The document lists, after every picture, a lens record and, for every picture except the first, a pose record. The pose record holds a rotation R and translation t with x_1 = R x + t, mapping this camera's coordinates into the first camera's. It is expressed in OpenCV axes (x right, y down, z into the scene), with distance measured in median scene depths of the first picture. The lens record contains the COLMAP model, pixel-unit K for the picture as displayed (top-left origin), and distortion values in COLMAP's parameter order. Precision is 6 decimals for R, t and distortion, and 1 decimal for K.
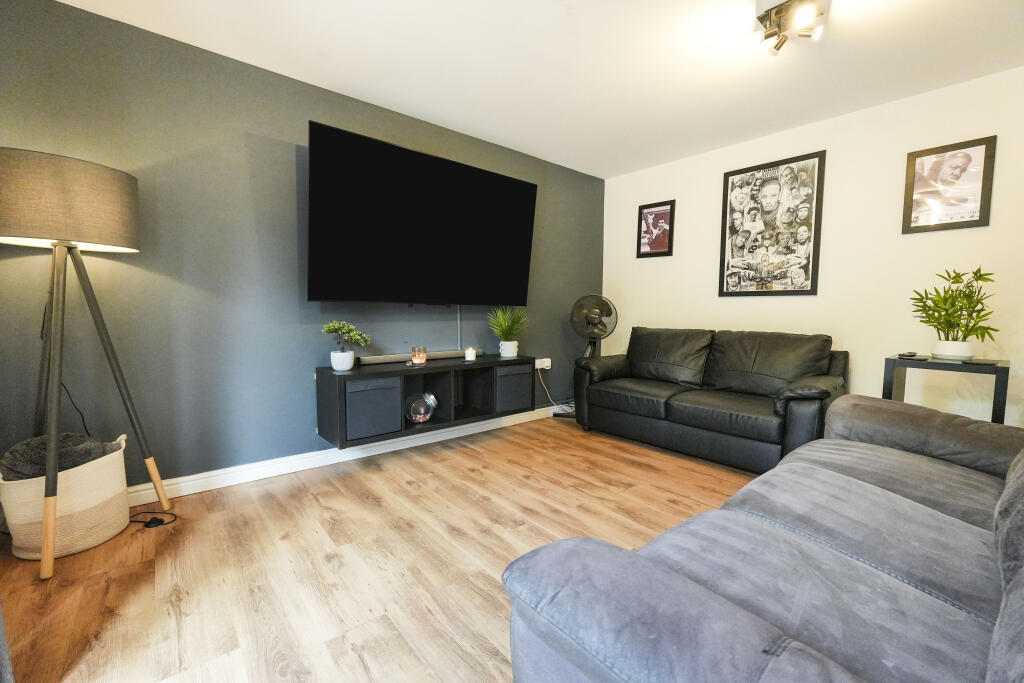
lens RADIAL K [[430.3, 0, 513.3], [0, 430.3, 345.5], [0, 0, 1]] dist [0.001229, 0.000281]
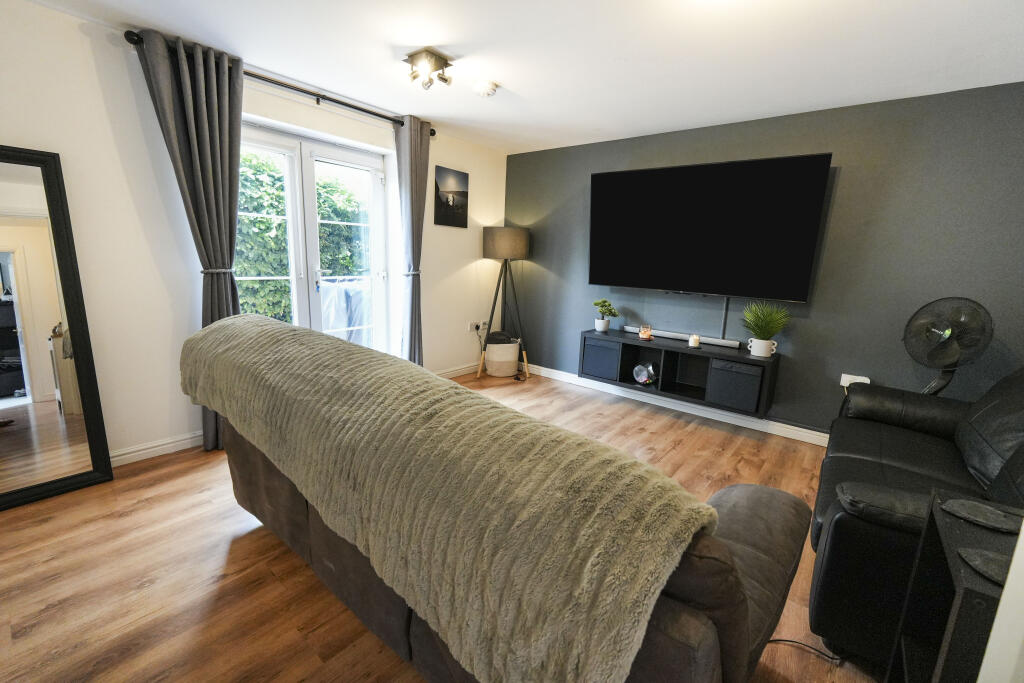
lens RADIAL K [[430.3, 0, 514.7], [0, 430.3, 341.4], [0, 0, 1]] dist [0.001229, 0.000281]
pose [[0.188183, 0.187824, -0.964007, 1.001186], [-0.122686, 0.978350, 0.166669, -0.120155], [0.974441, 0.086906, 0.207153, 0.377293]]
